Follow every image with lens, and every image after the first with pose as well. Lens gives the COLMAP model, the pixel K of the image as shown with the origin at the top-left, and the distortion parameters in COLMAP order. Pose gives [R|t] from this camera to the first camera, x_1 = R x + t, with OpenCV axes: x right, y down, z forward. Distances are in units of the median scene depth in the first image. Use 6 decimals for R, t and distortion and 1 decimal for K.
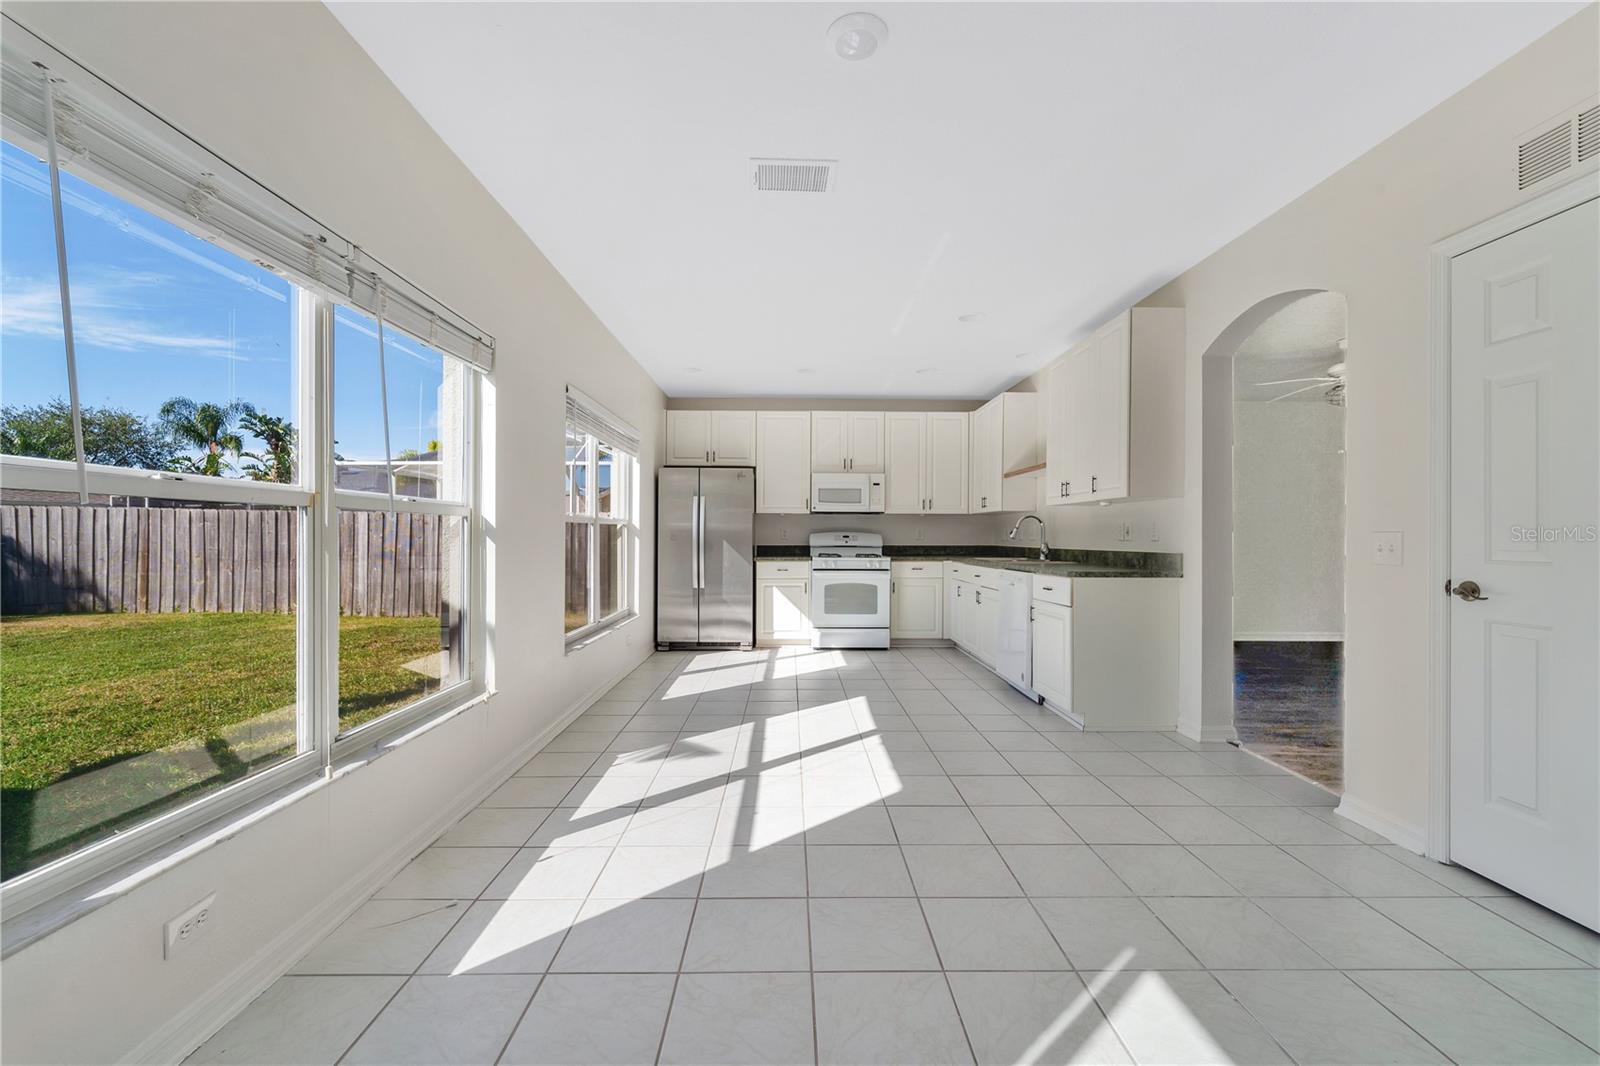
lens RADIAL K [[667.8, 0, 792.8], [0, 667.8, 548.2], [0, 0, 1]] dist [0.002200, -0.000566]
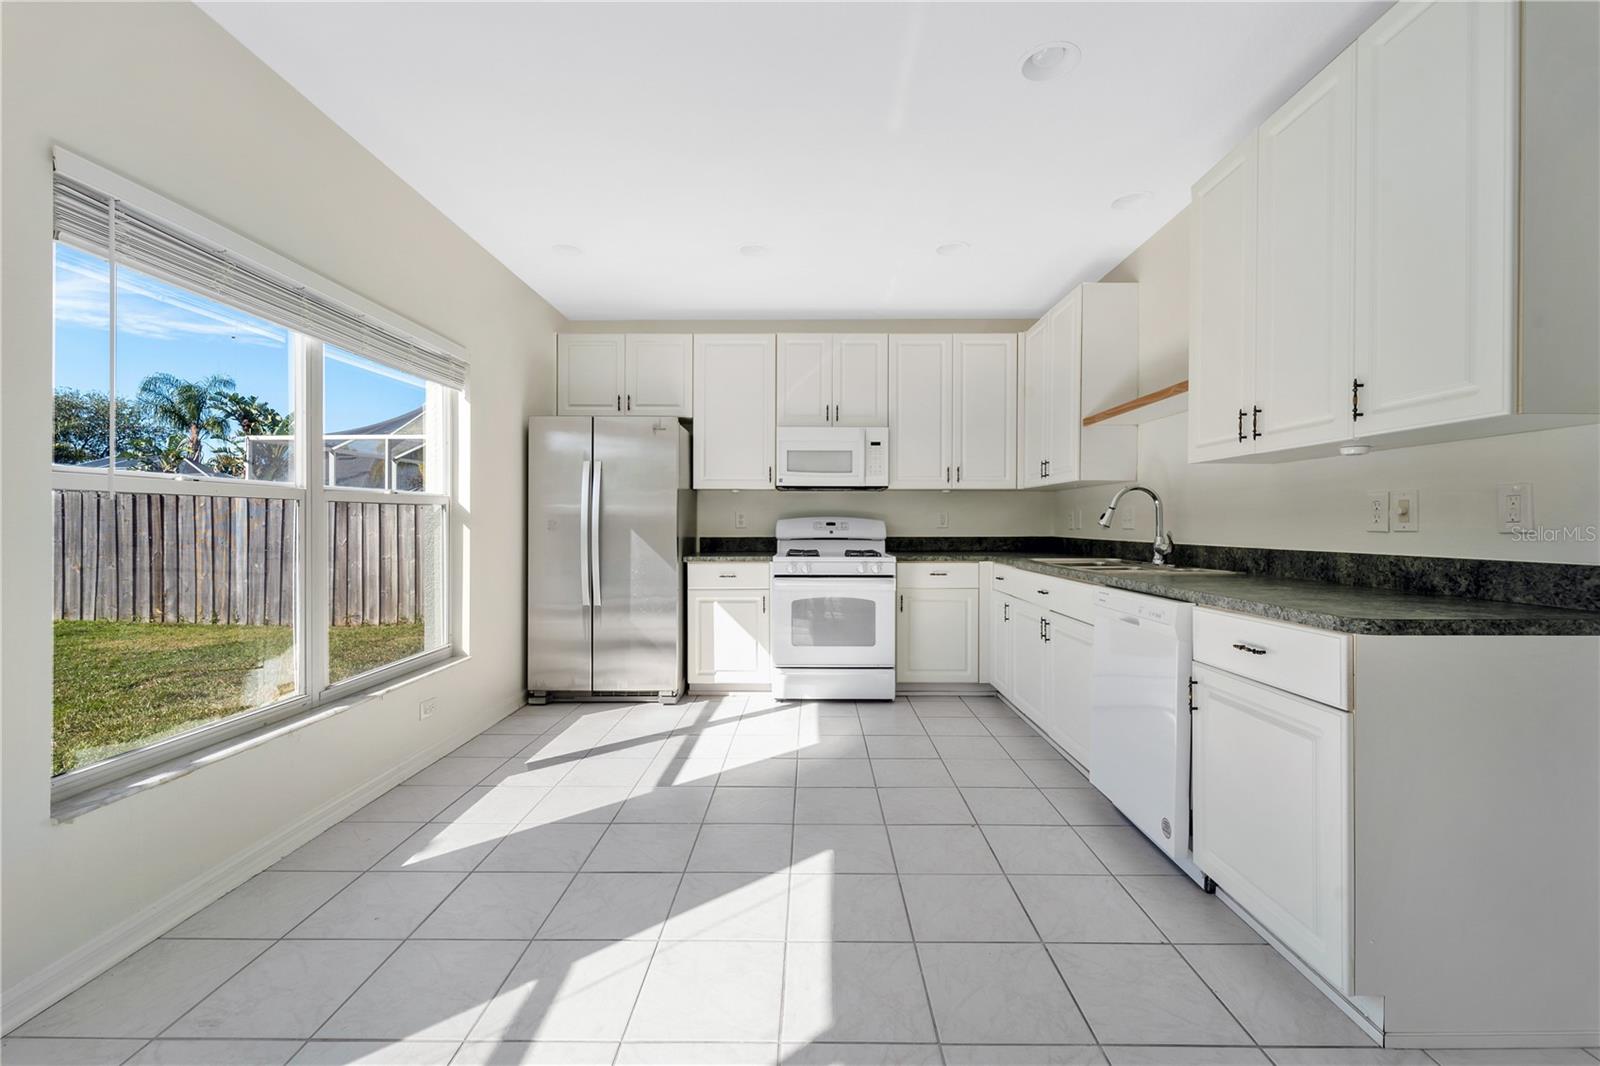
lens RADIAL K [[682.2, 0, 800.0], [0, 682.2, 533.0], [0, 0, 1]] dist [0.004107, -0.000069]
pose [[0.999836, -0.001709, -0.018004, 0.066630], [0.001648, 0.999993, -0.003414, -0.006540], [0.018009, 0.003383, 0.999832, 0.349564]]
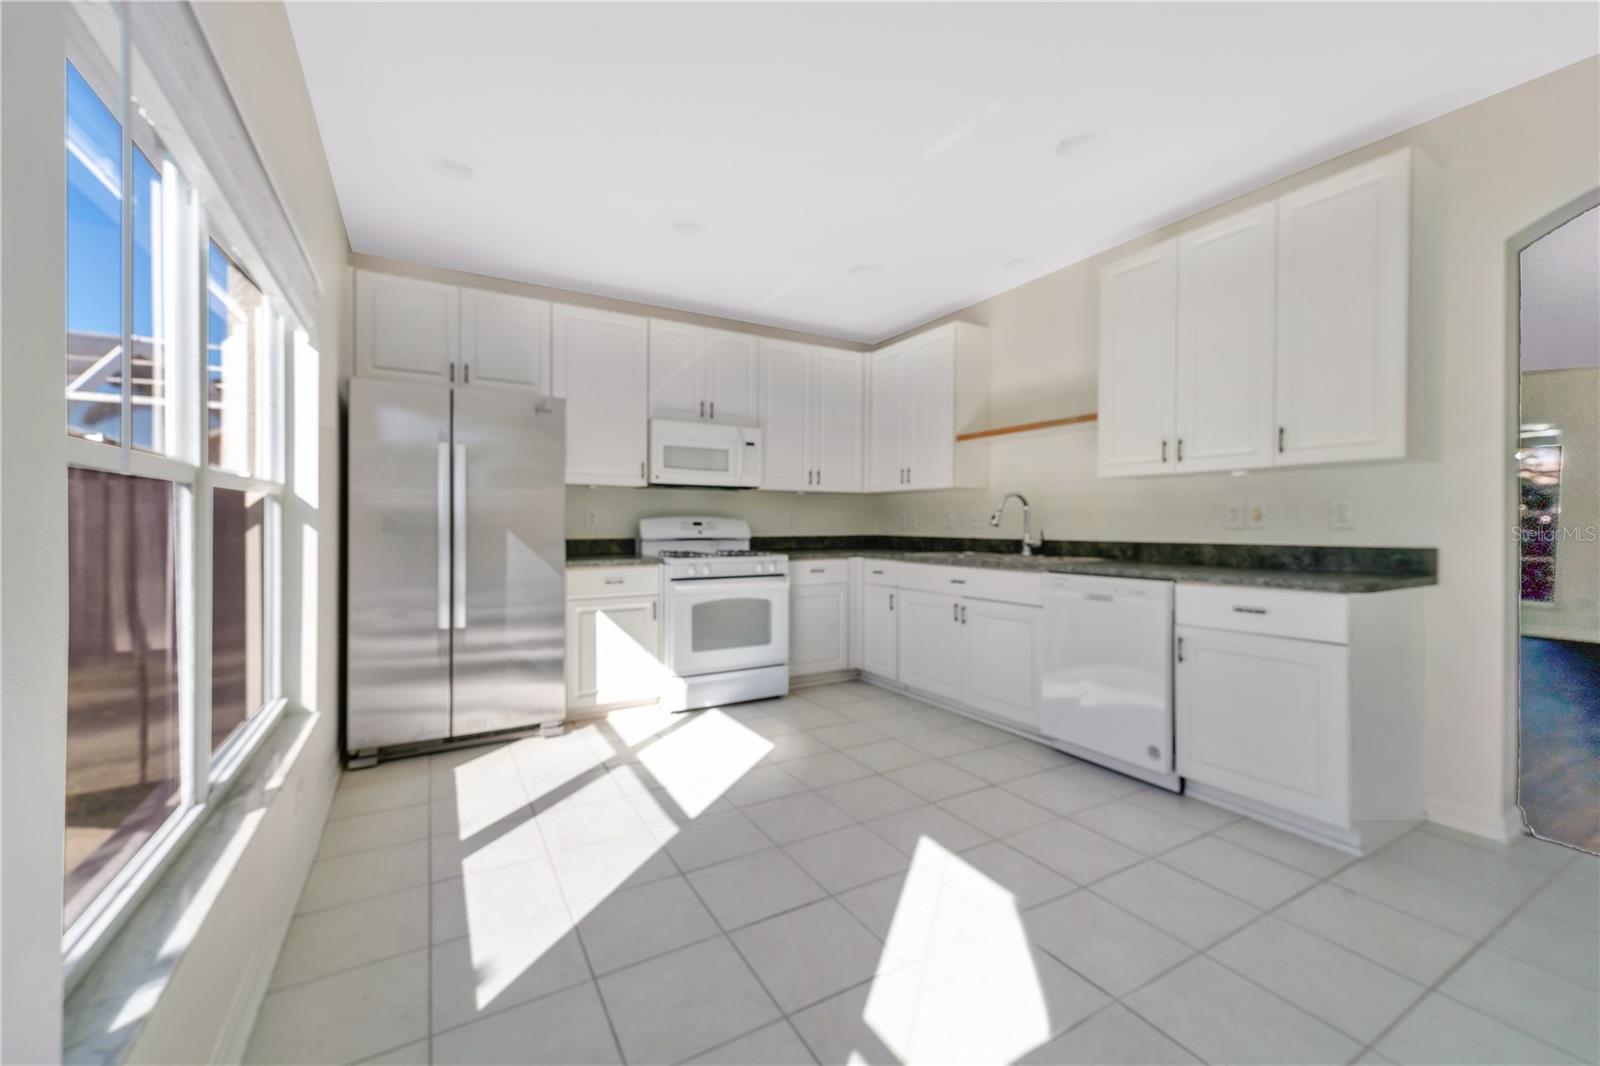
lens RADIAL K [[659.0, 0, 835.5], [0, 659.0, 532.7], [0, 0, 1]] dist [0.008698, 0.000047]
pose [[0.856997, -0.009033, 0.515242, -0.145883], [0.010911, 0.999940, -0.000616, -0.007566], [-0.515206, 0.006150, 0.857044, 0.421897]]
